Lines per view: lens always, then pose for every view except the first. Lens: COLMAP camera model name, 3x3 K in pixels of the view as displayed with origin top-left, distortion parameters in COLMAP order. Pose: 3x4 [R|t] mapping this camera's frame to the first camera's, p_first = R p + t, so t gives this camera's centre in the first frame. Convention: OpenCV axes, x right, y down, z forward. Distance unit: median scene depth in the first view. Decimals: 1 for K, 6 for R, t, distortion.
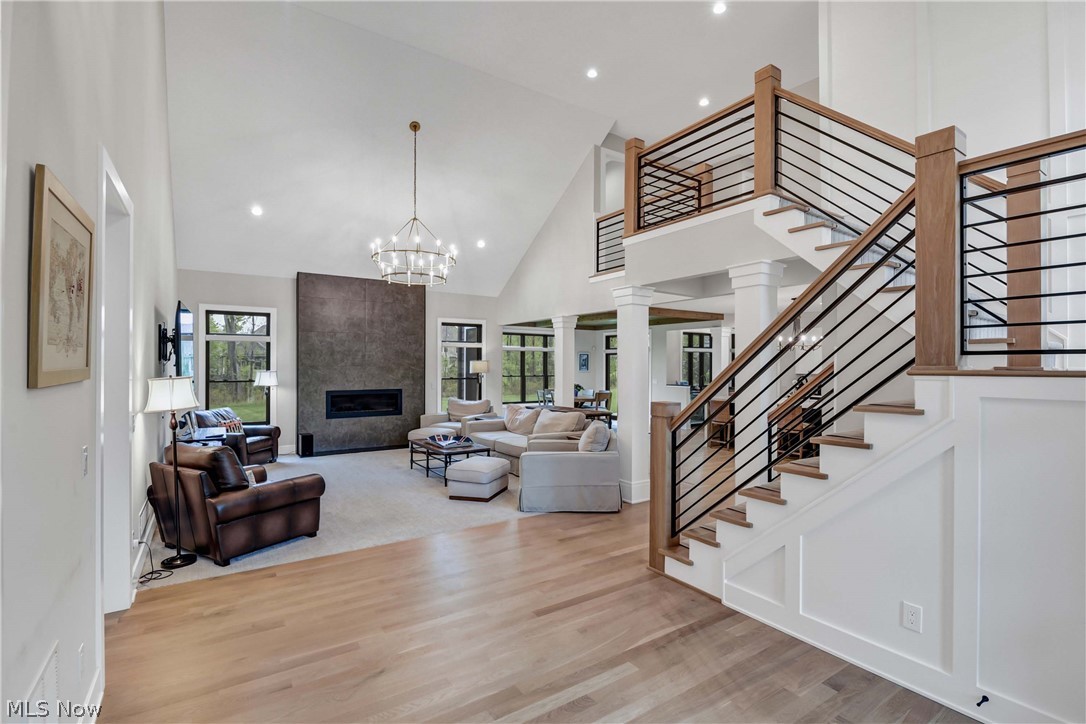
lens RADIAL K [[509.2, 0, 547.9], [0, 509.2, 364.6], [0, 0, 1]] dist [-0.010572, -0.000891]
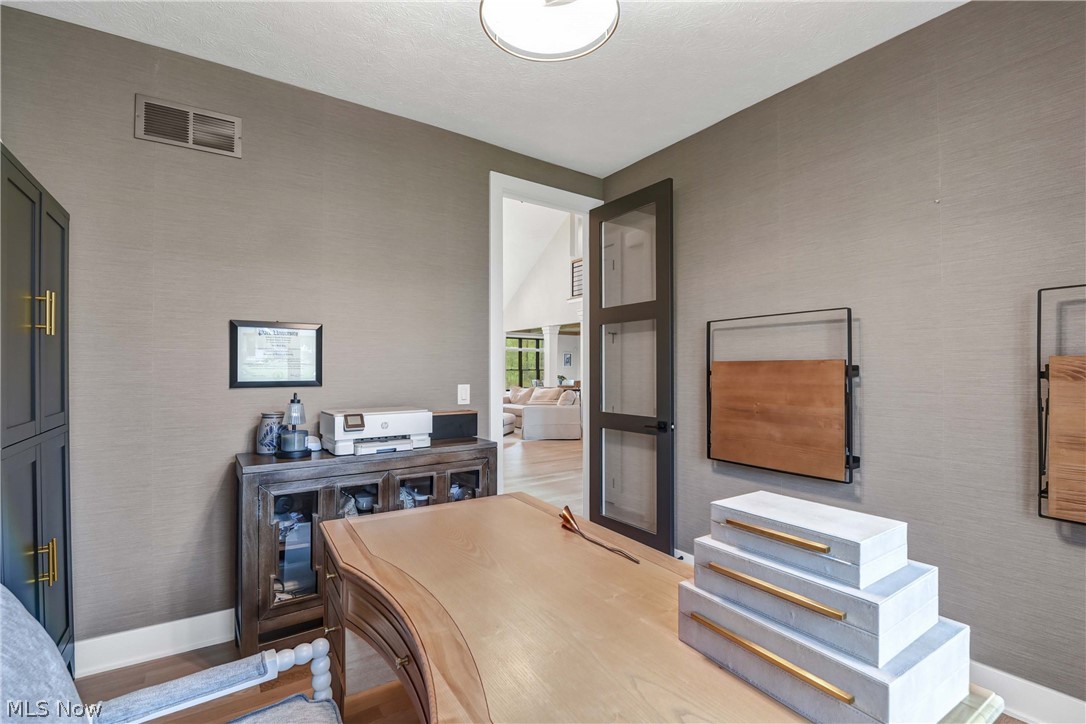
lens RADIAL K [[487.0, 0, 540.7], [0, 487.0, 365.4], [0, 0, 1]] dist [-0.009677, -0.004353]
pose [[0.999999, 0.000859, 0.000927, 0.002961], [-0.000854, 0.999987, -0.005018, 0.026751], [-0.000931, 0.005017, 0.999987, -0.402294]]
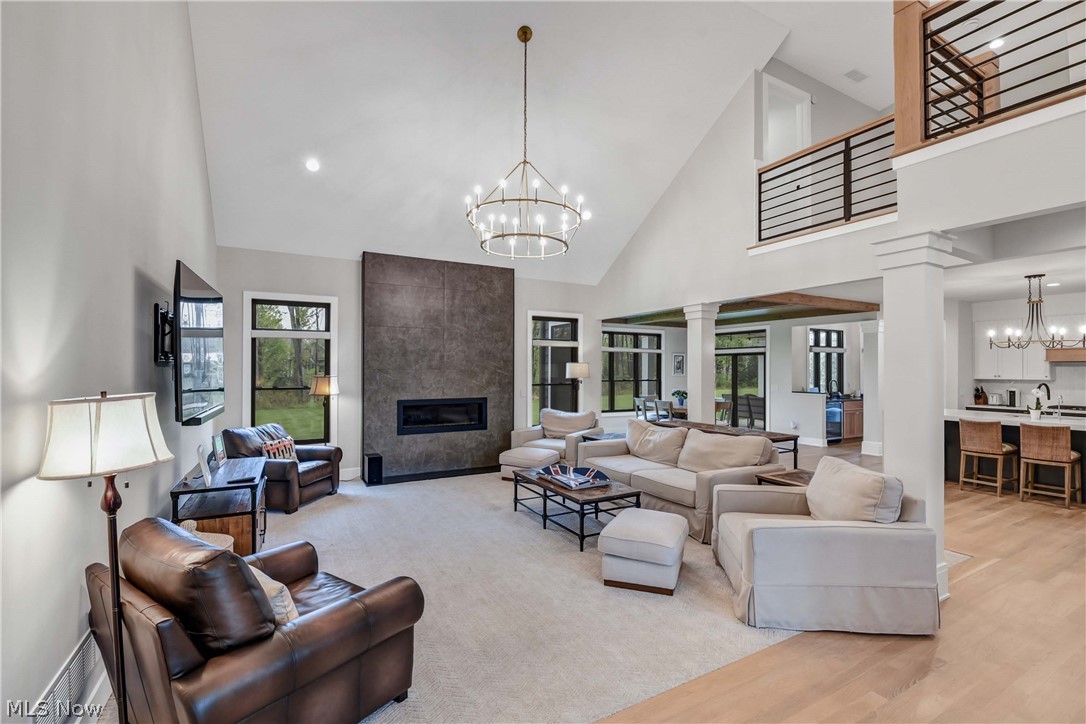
lens RADIAL K [[487.0, 0, 550.8], [0, 487.0, 365.2], [0, 0, 1]] dist [-0.009677, -0.004353]
pose [[0.996683, -0.000462, -0.081383, -0.135360], [0.000109, 0.999991, -0.004336, -0.000397], [0.081384, 0.004313, 0.996673, 0.260014]]
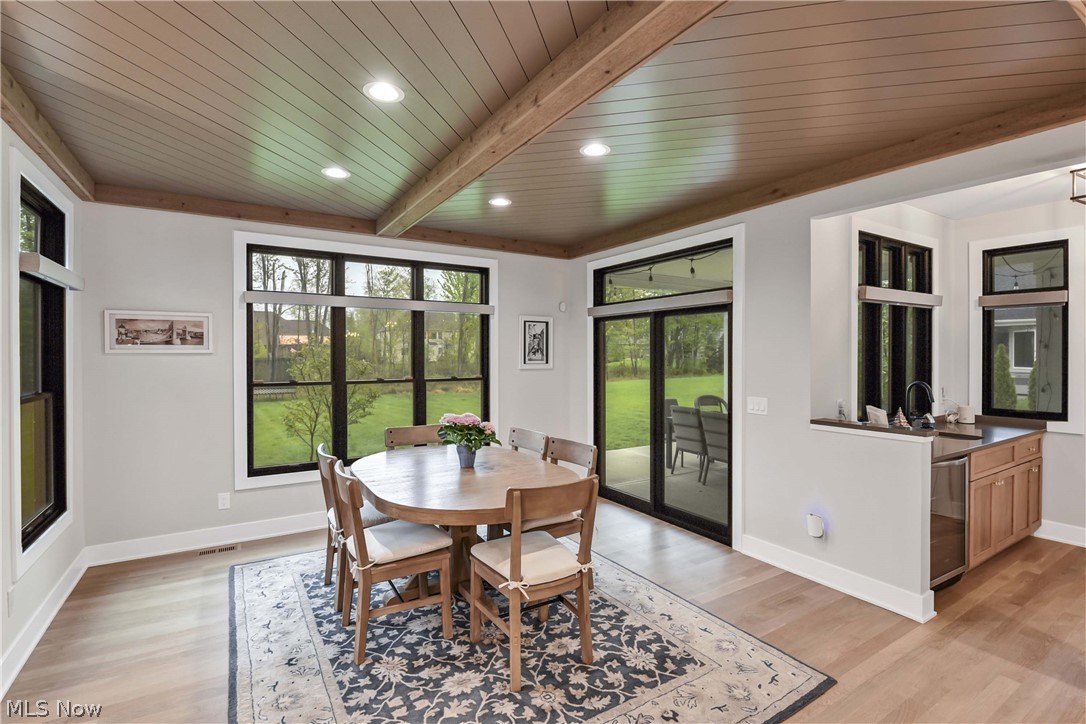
lens RADIAL K [[509.2, 0, 552.3], [0, 509.2, 357.5], [0, 0, 1]] dist [-0.010572, -0.000891]
pose [[0.999828, -0.004469, -0.017990, 0.151101], [0.004666, 0.999930, 0.010905, 0.004813], [0.017940, -0.010987, 0.999779, 1.063241]]
